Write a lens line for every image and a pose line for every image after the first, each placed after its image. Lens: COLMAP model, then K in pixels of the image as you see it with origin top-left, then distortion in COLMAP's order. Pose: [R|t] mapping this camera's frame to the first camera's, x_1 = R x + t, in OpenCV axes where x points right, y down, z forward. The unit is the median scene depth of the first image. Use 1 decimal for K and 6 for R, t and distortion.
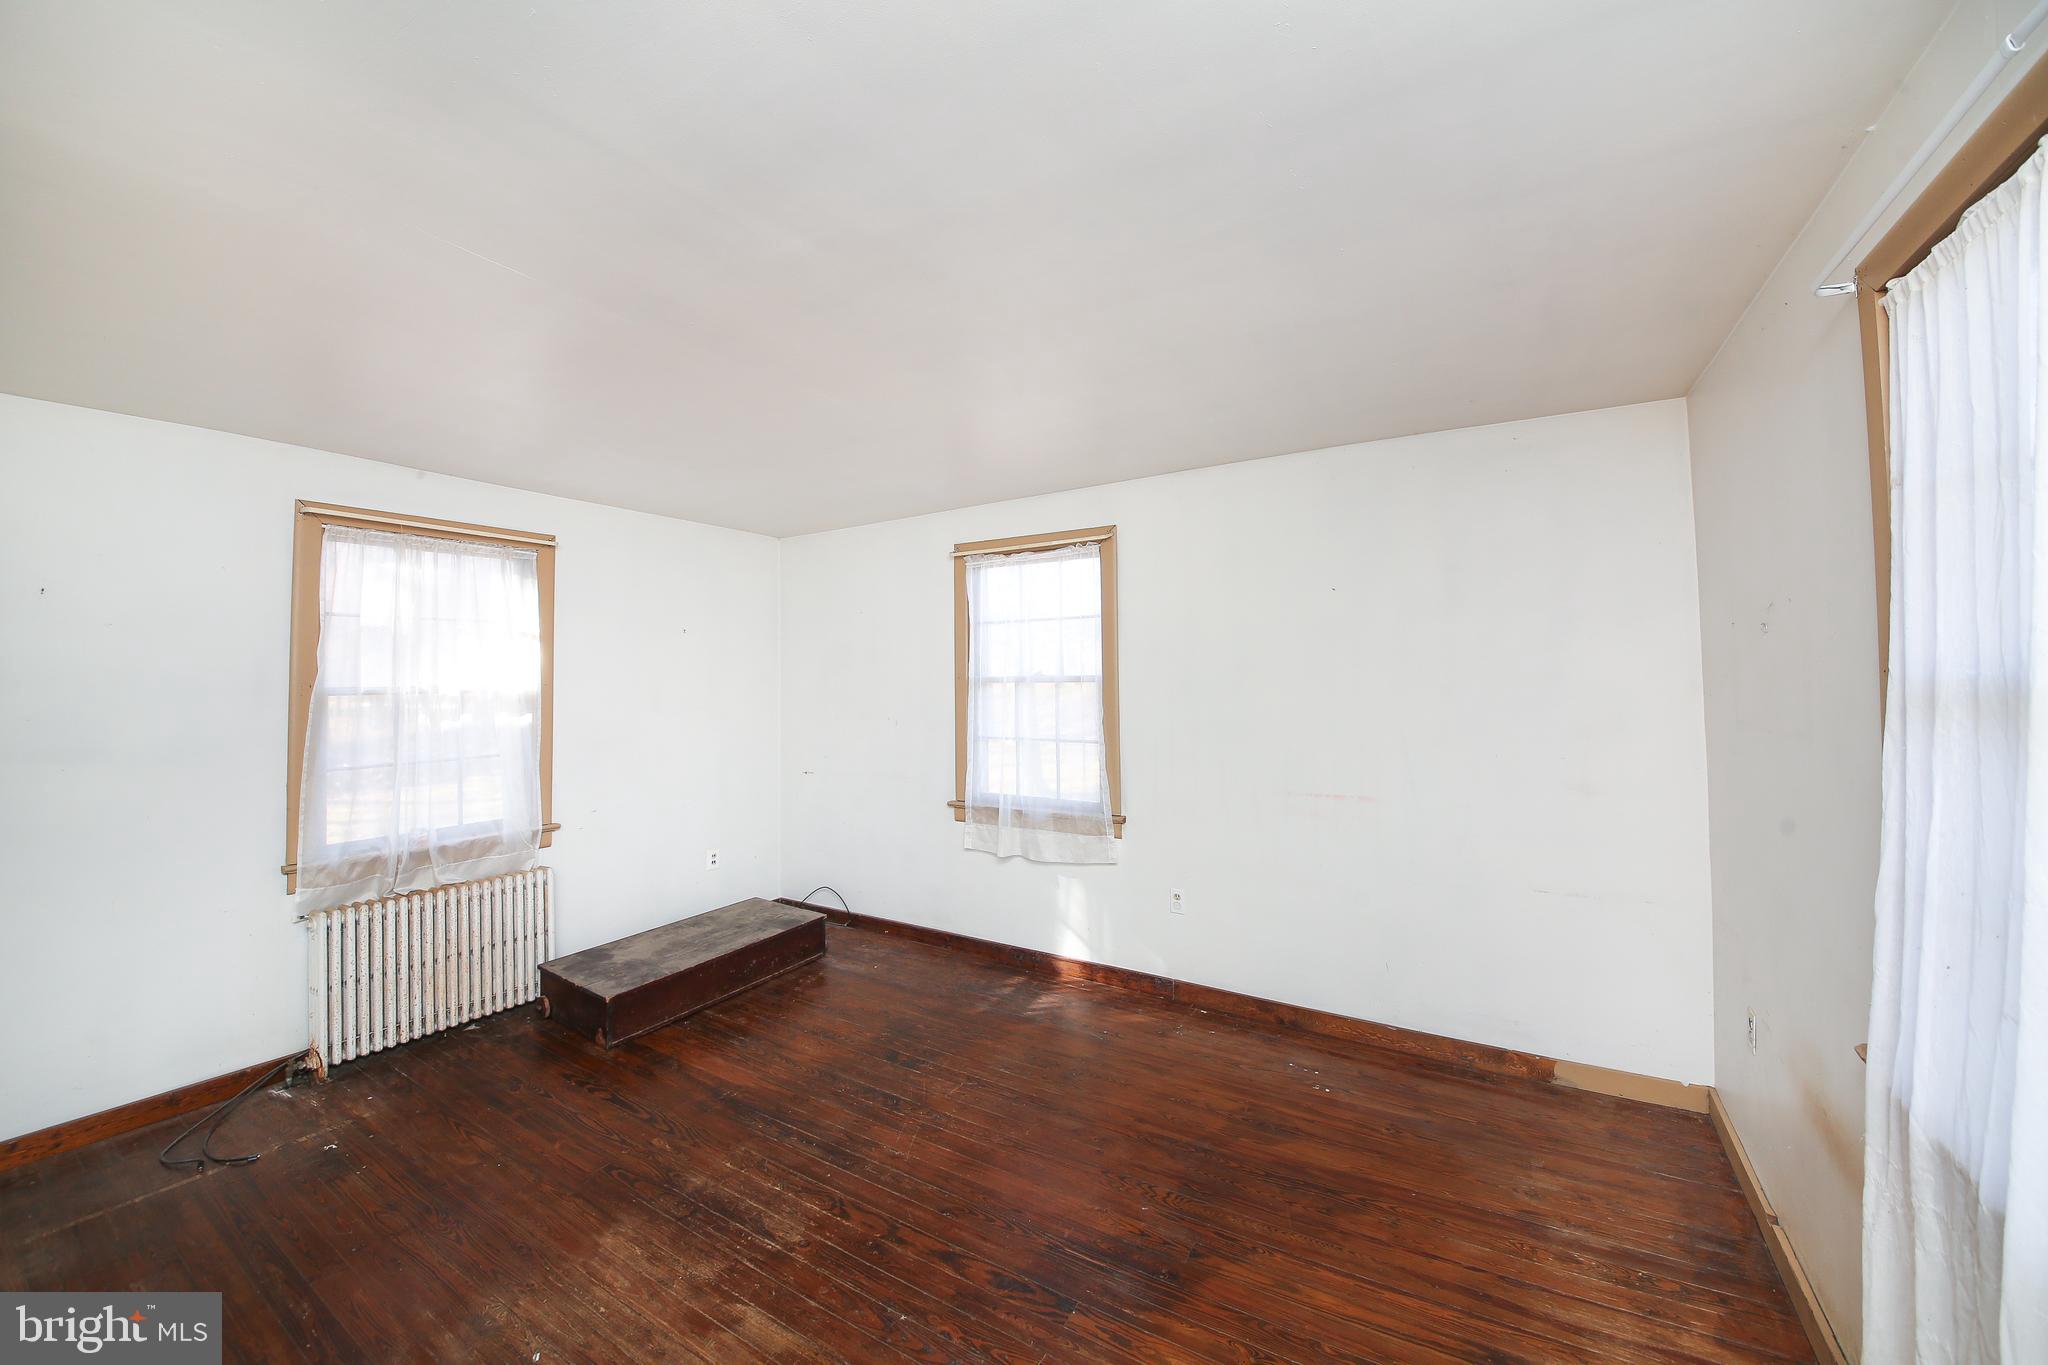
lens RADIAL K [[775.6, 0, 1017.8], [0, 775.6, 664.2], [0, 0, 1]] dist [0.043375, -0.036294]
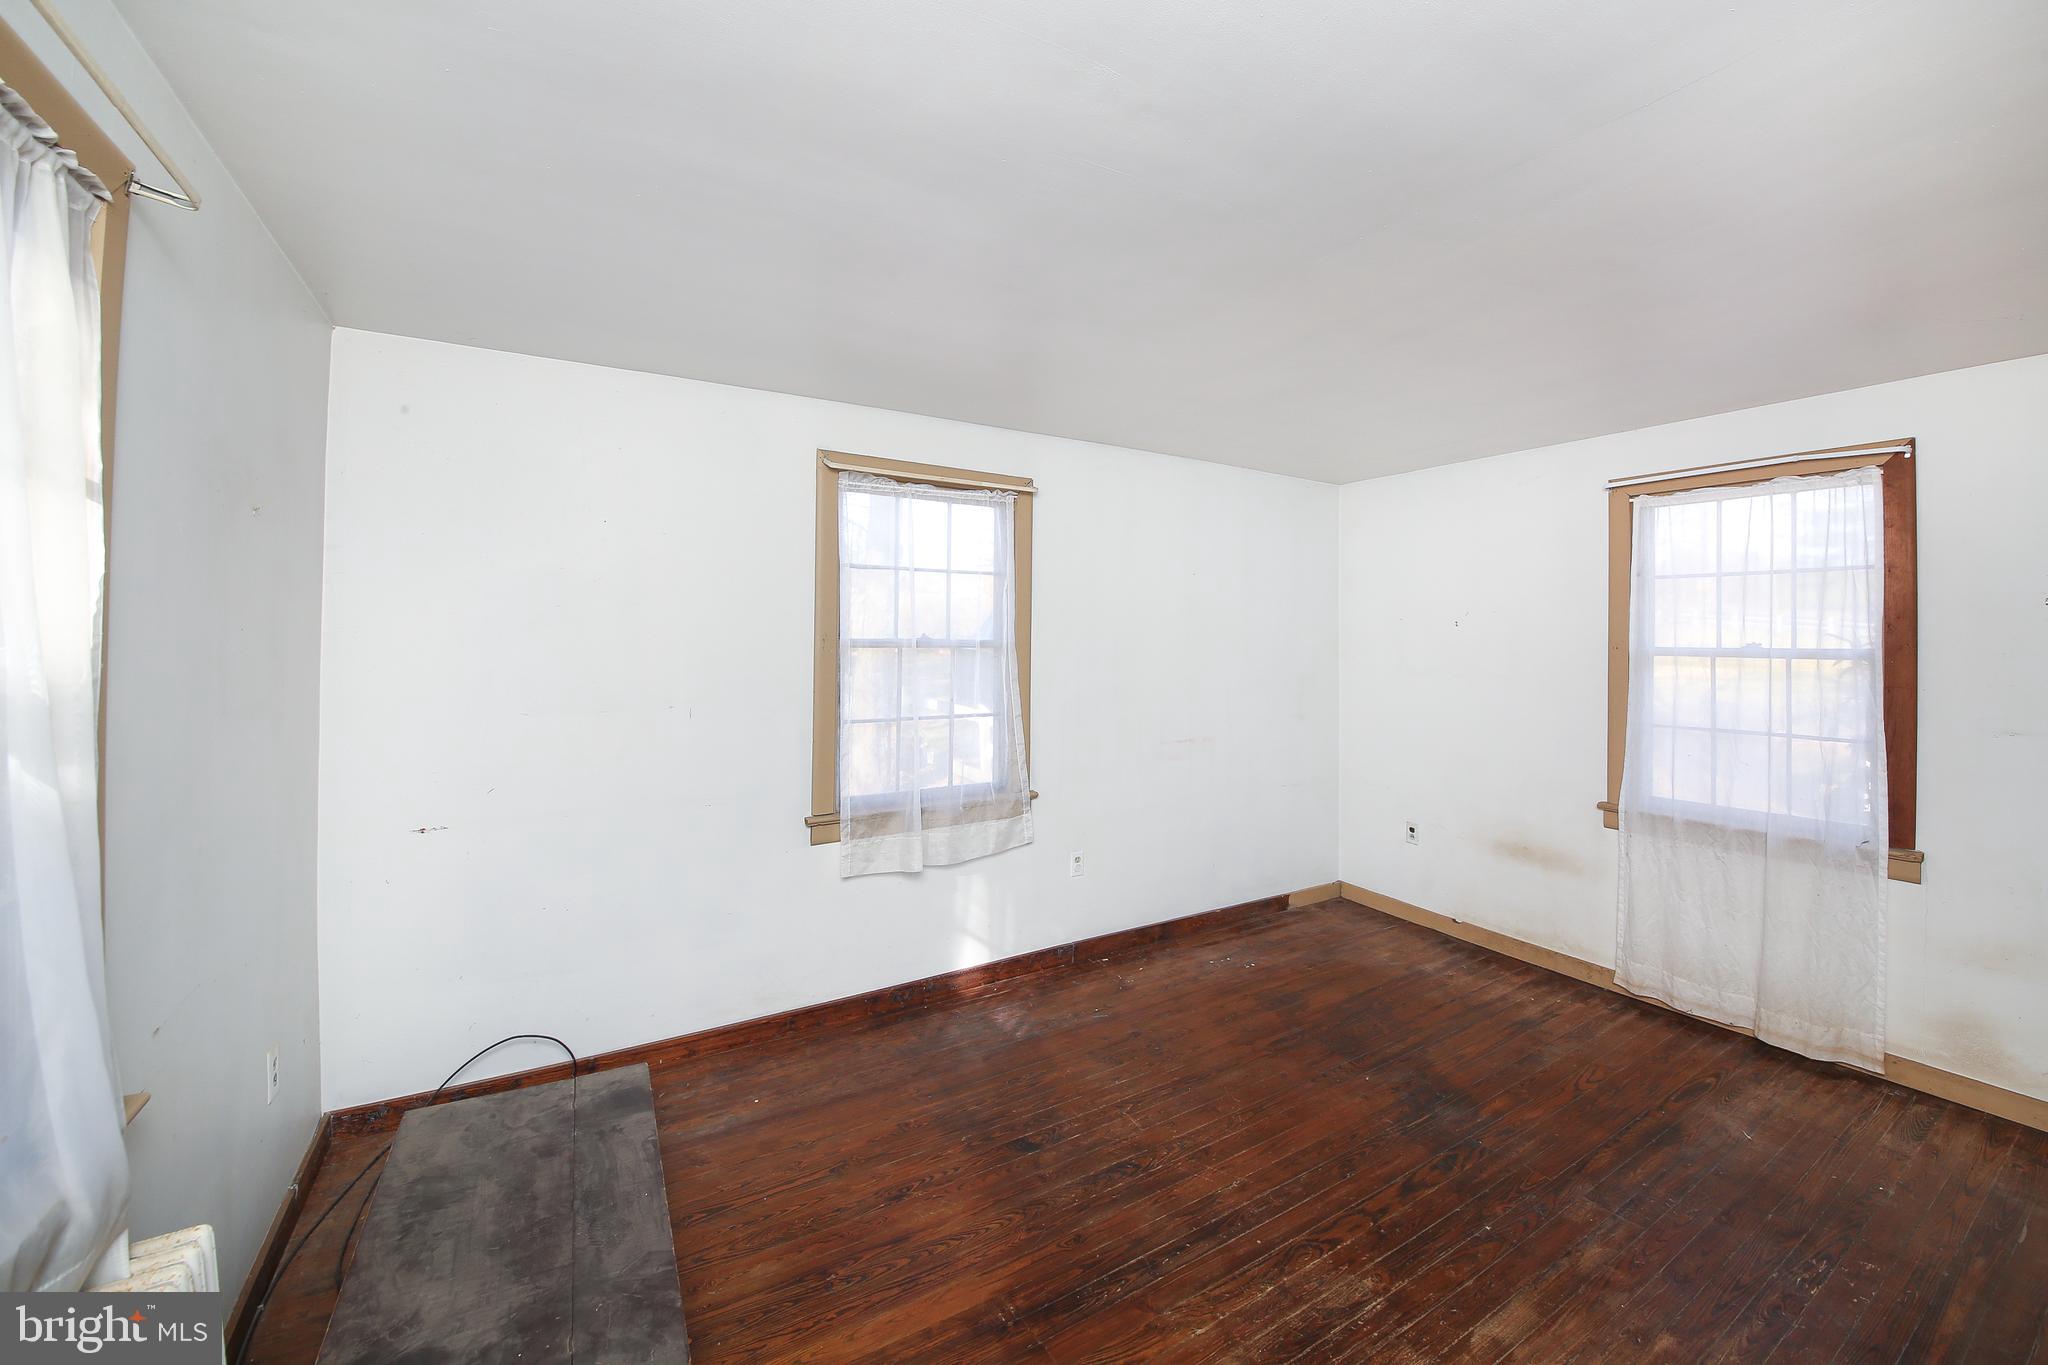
lens RADIAL K [[824.8, 0, 1079.1], [0, 824.8, 612.2], [0, 0, 1]] dist [0.035528, -0.026614]
pose [[0.403979, 0.045962, 0.913613, -0.923085], [-0.035556, 0.998771, -0.034524, 0.015821], [-0.914077, -0.018537, 0.405117, 0.659350]]
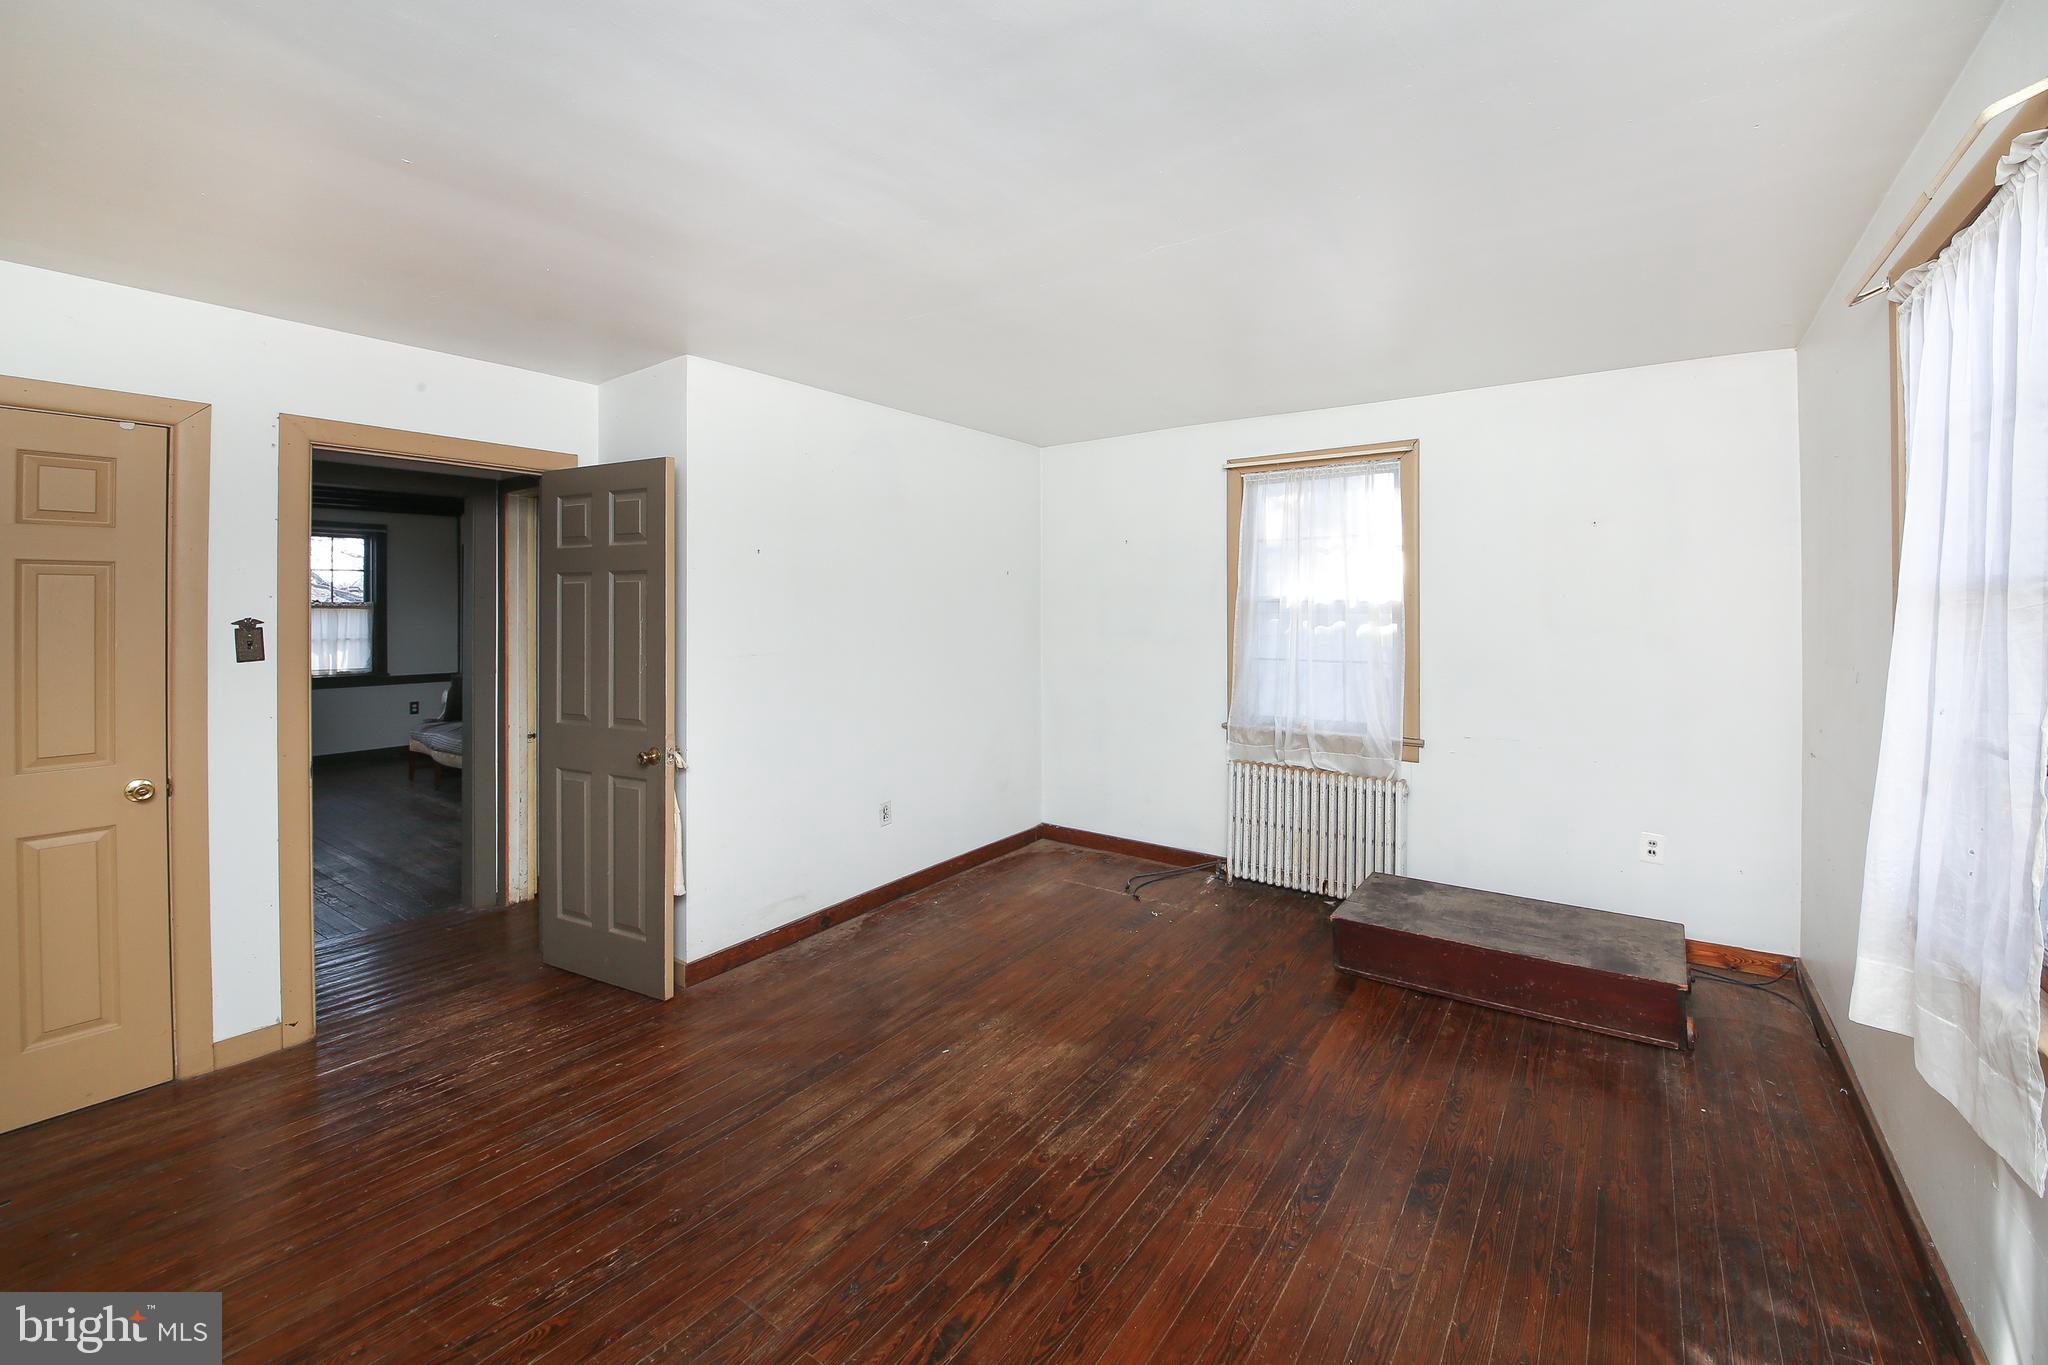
lens RADIAL K [[824.8, 0, 1079.1], [0, 824.8, 612.2], [0, 0, 1]] dist [0.035528, -0.026614]
pose [[-0.031880, 0.027199, -0.999122, 0.535703], [0.021625, 0.999414, 0.026517, 0.013709], [0.999258, -0.020761, -0.032450, 0.767120]]
